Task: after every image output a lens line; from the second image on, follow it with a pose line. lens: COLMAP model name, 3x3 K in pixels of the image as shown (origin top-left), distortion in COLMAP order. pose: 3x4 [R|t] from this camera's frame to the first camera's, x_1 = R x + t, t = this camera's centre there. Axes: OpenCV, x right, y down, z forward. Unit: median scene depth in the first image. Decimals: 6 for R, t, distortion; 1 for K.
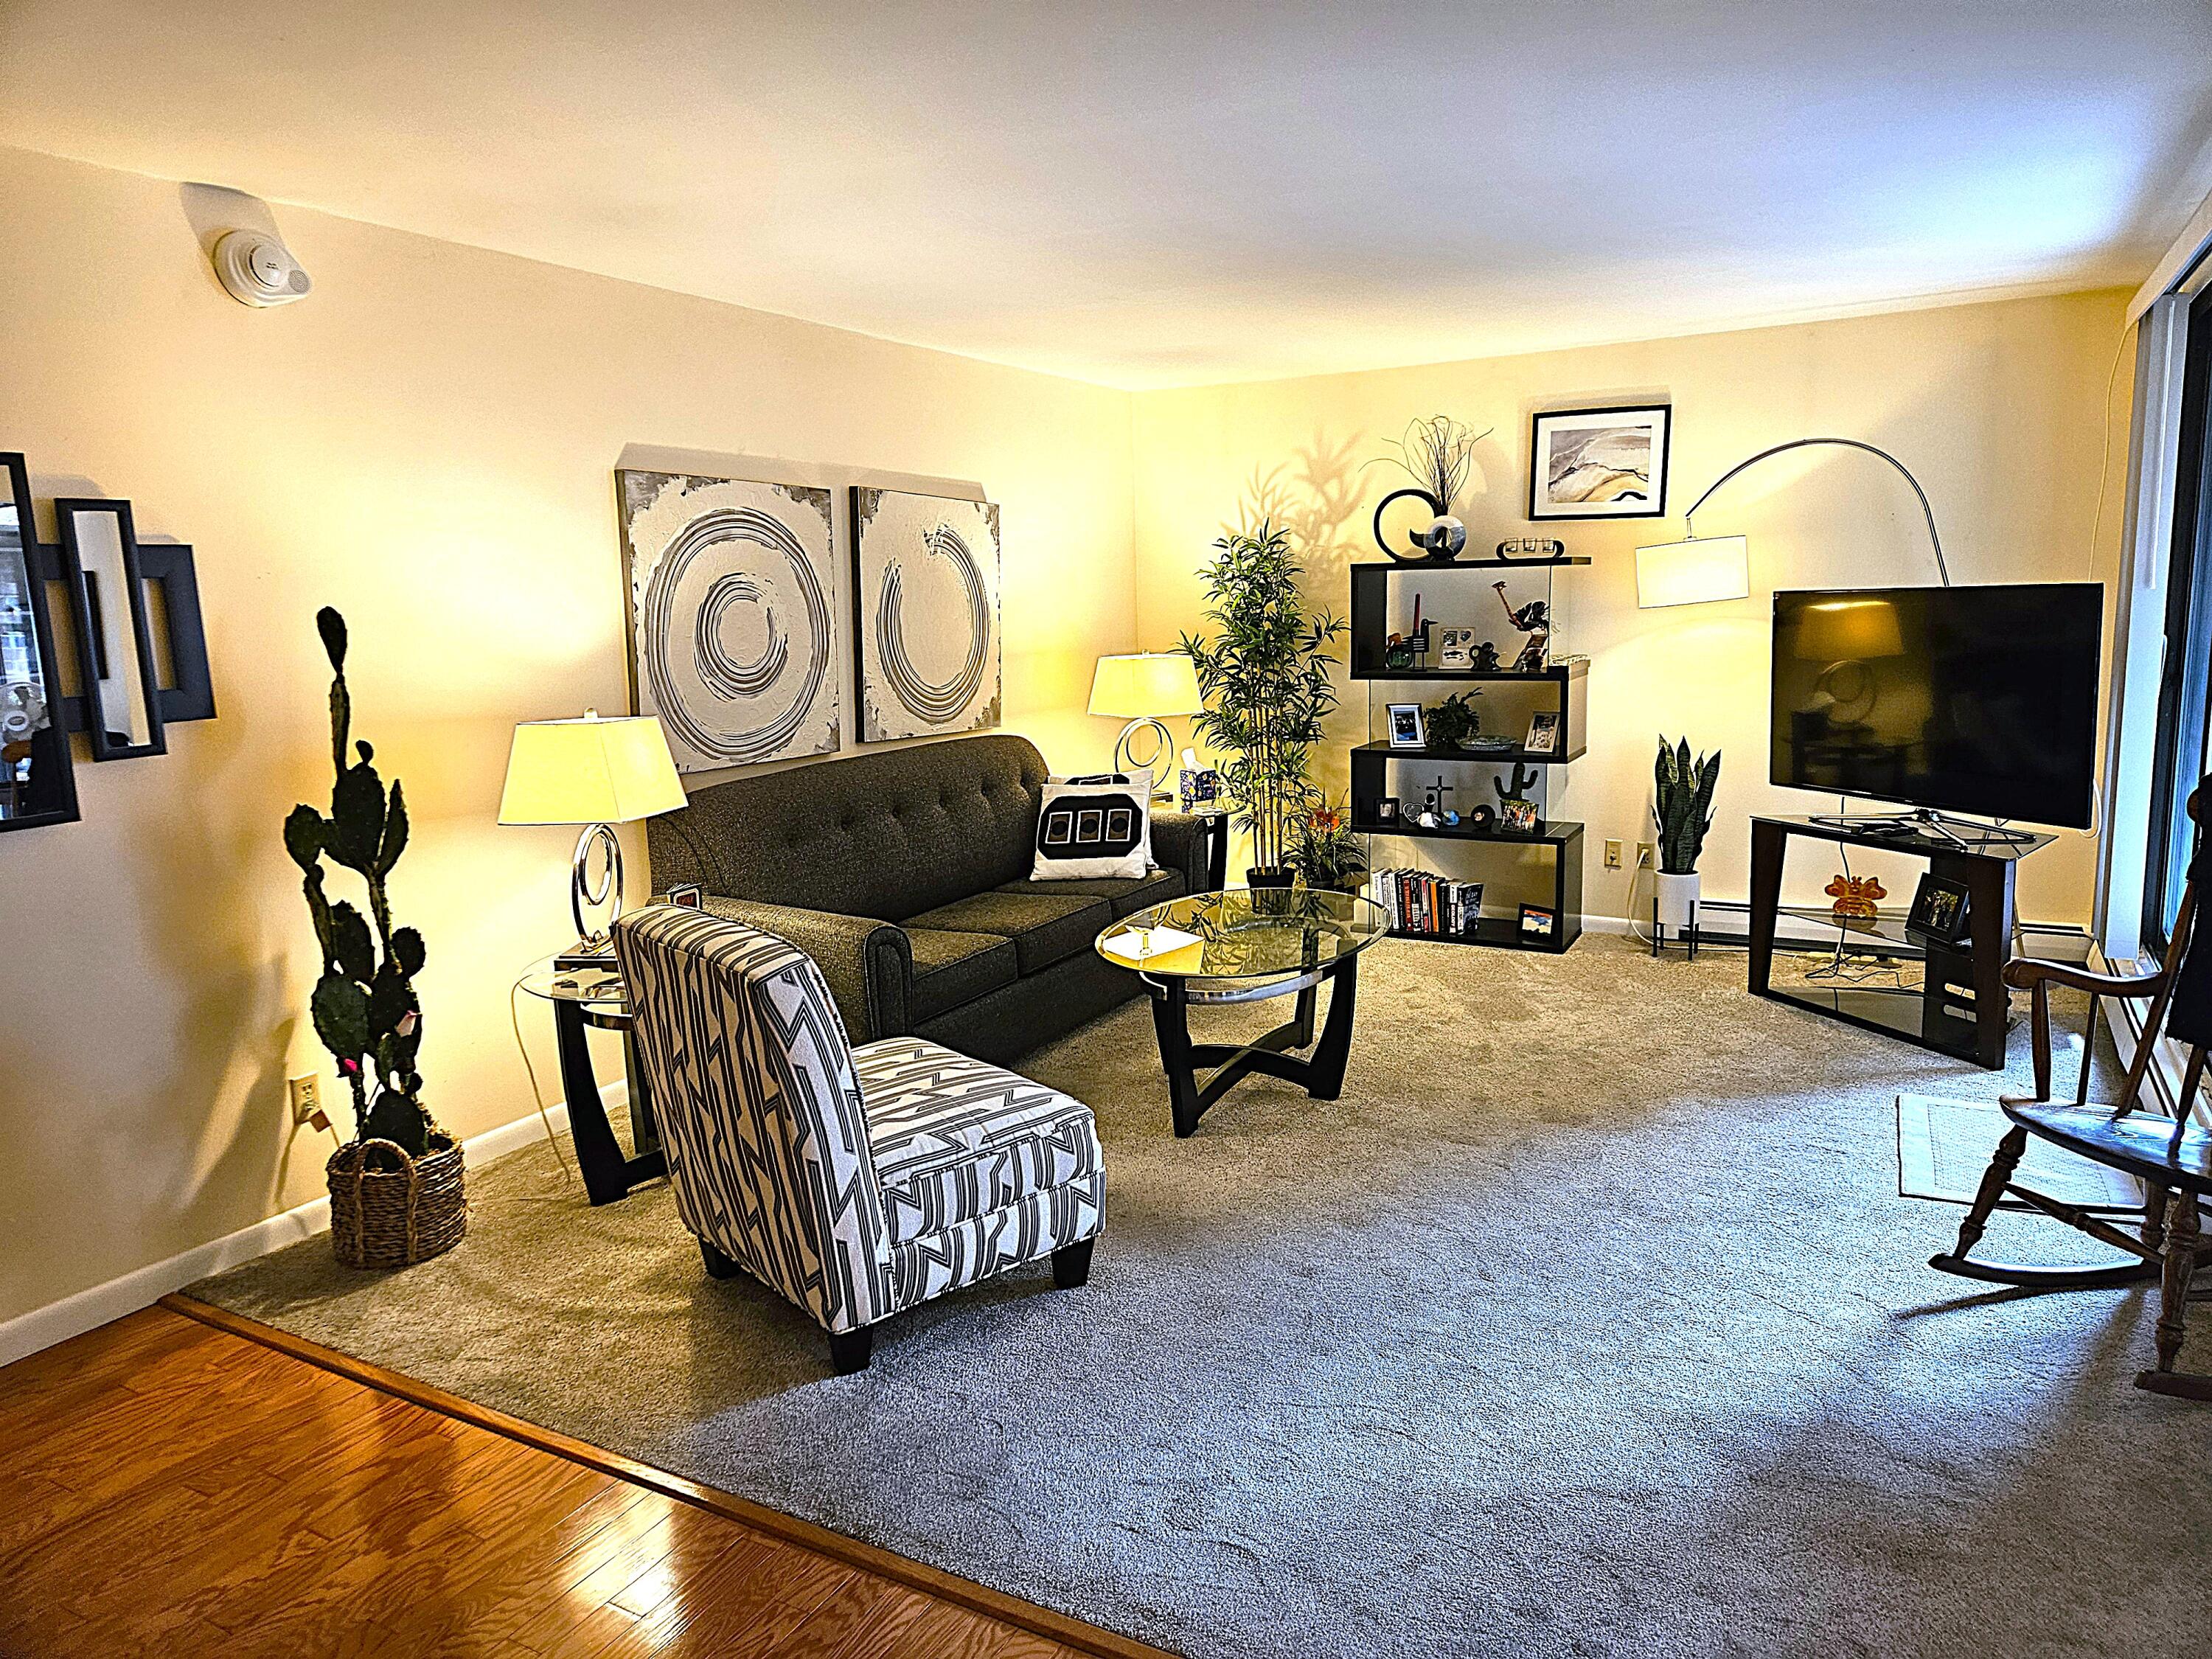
lens RADIAL K [[1455.1, 0, 1100.8], [0, 1455.1, 819.0], [0, 0, 1]] dist [0.026899, -0.005233]
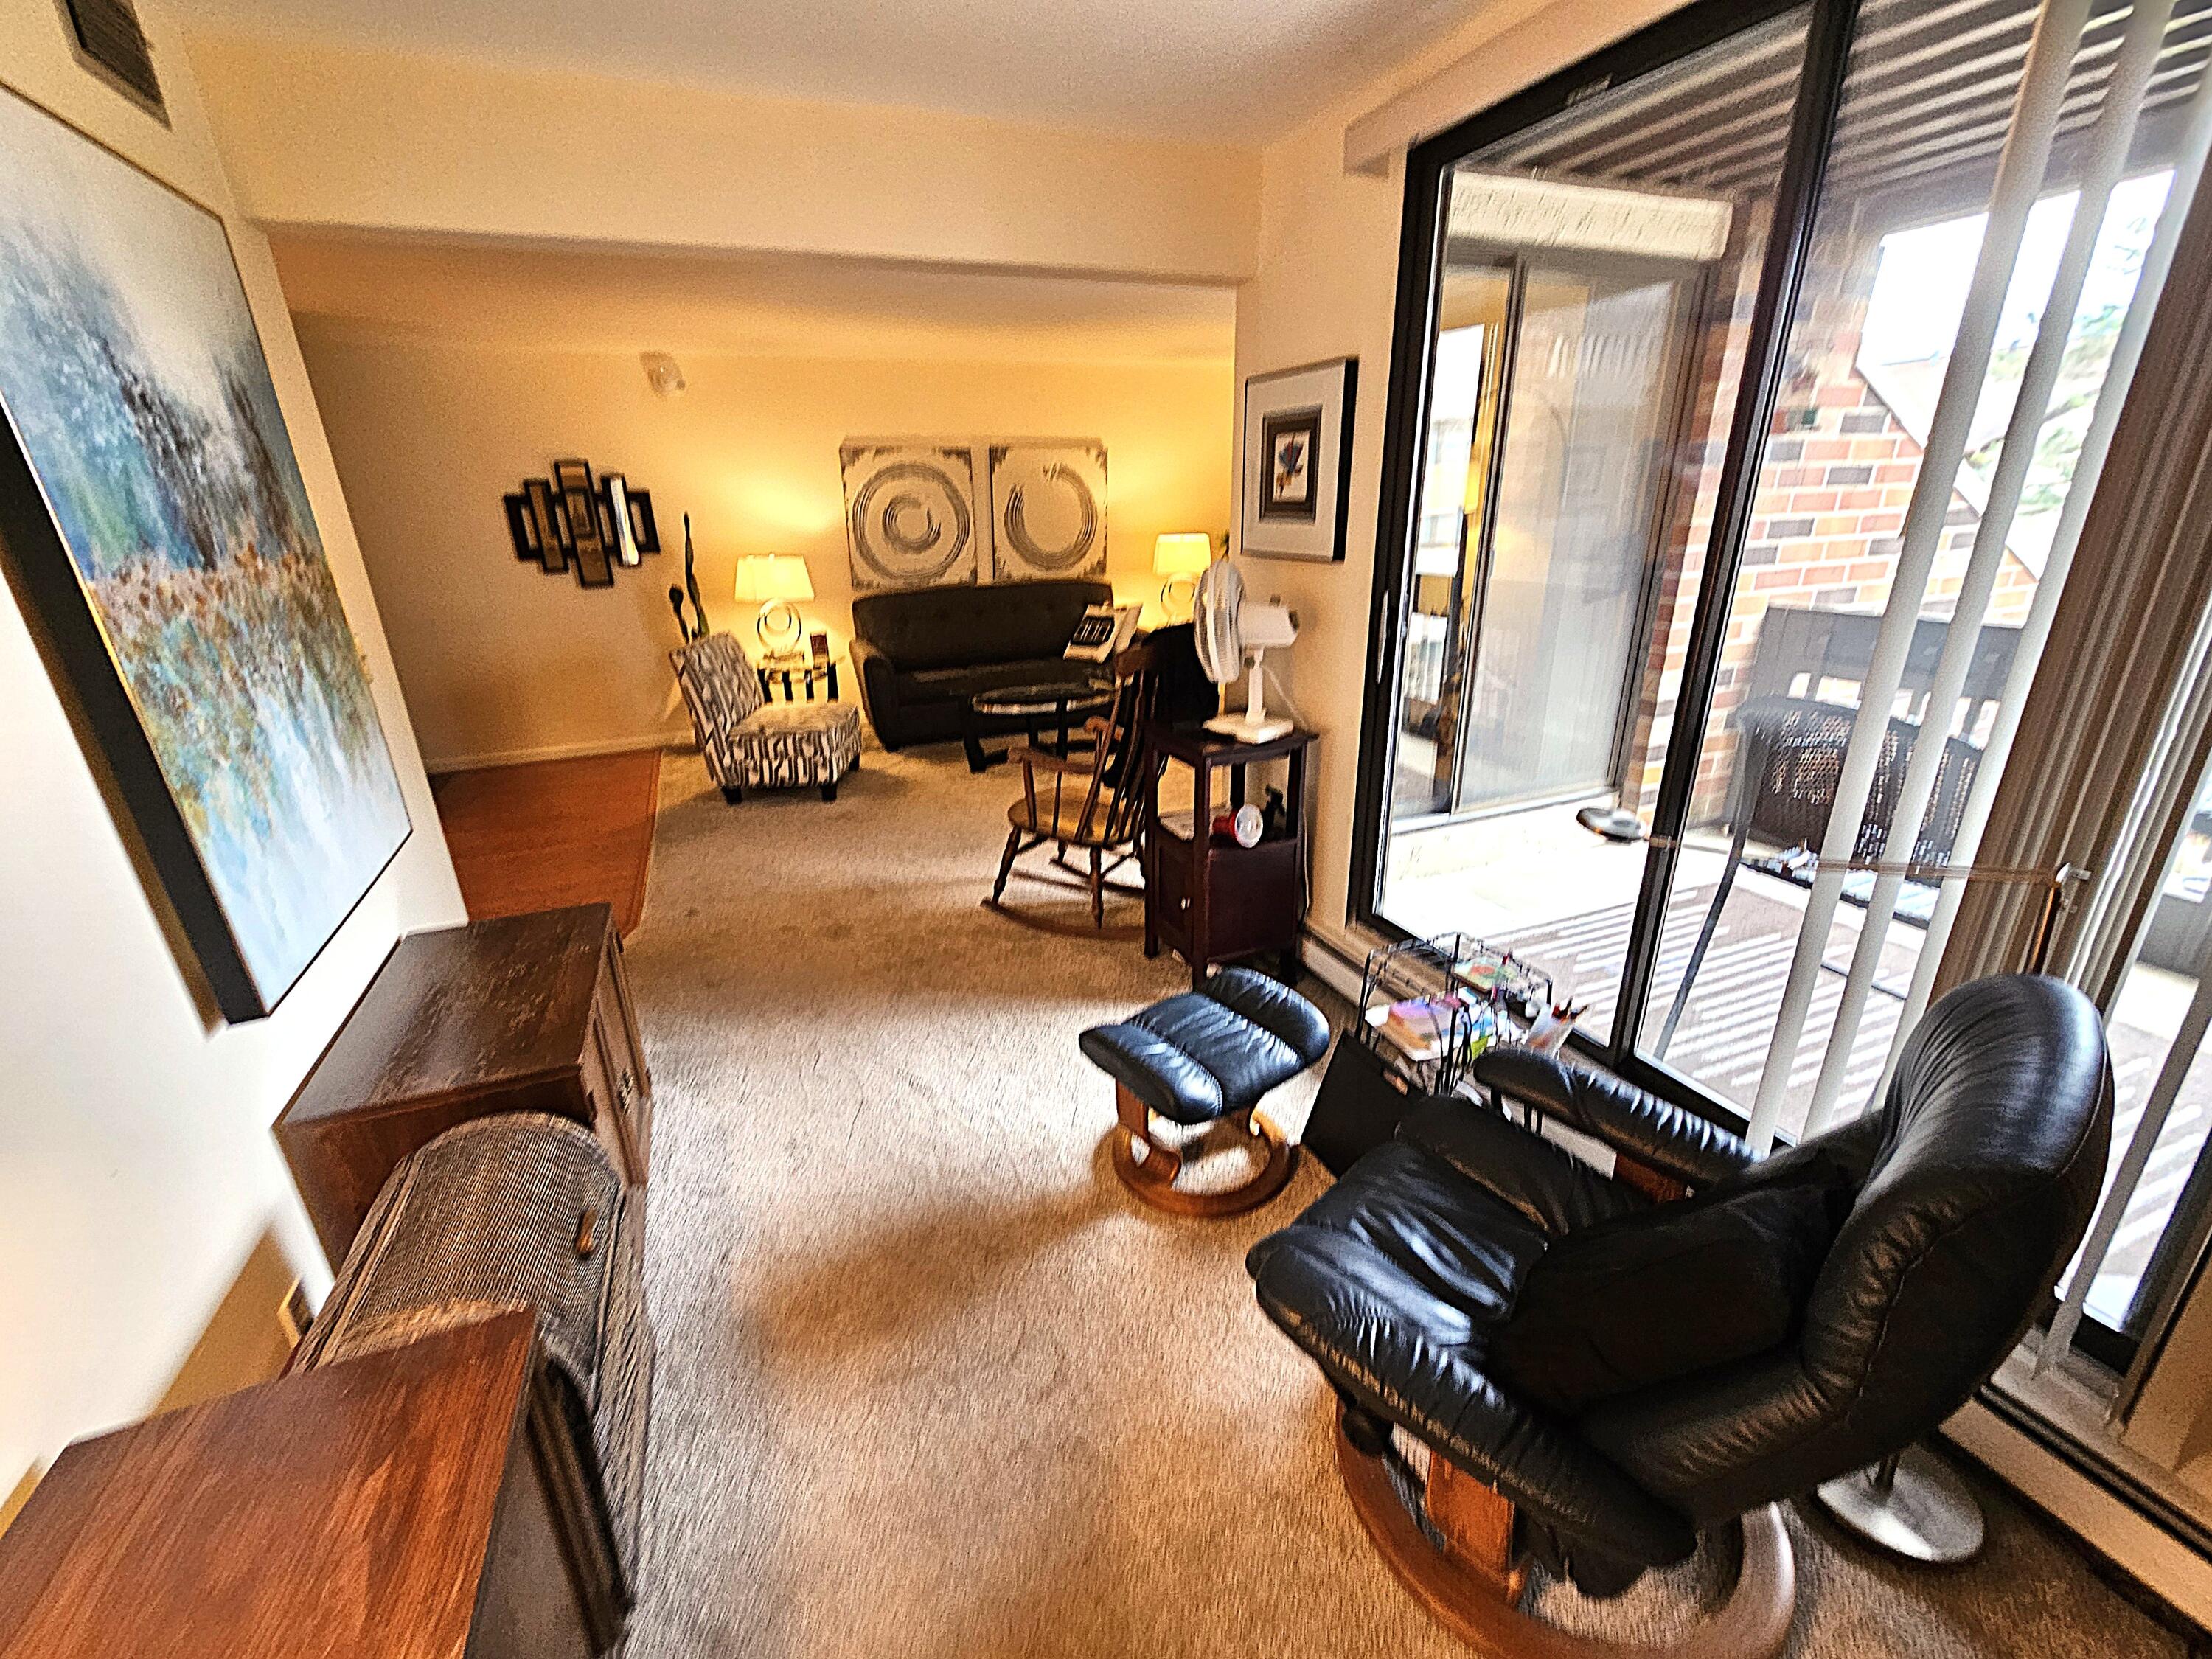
lens RADIAL K [[912.2, 0, 1094.5], [0, 912.2, 844.7], [0, 0, 1]] dist [0.002185, 0.000675]
pose [[0.785240, 0.221095, -0.578373, 0.905004], [-0.086567, 0.964104, 0.251019, -0.030141], [0.613111, -0.147042, 0.776192, 0.033820]]
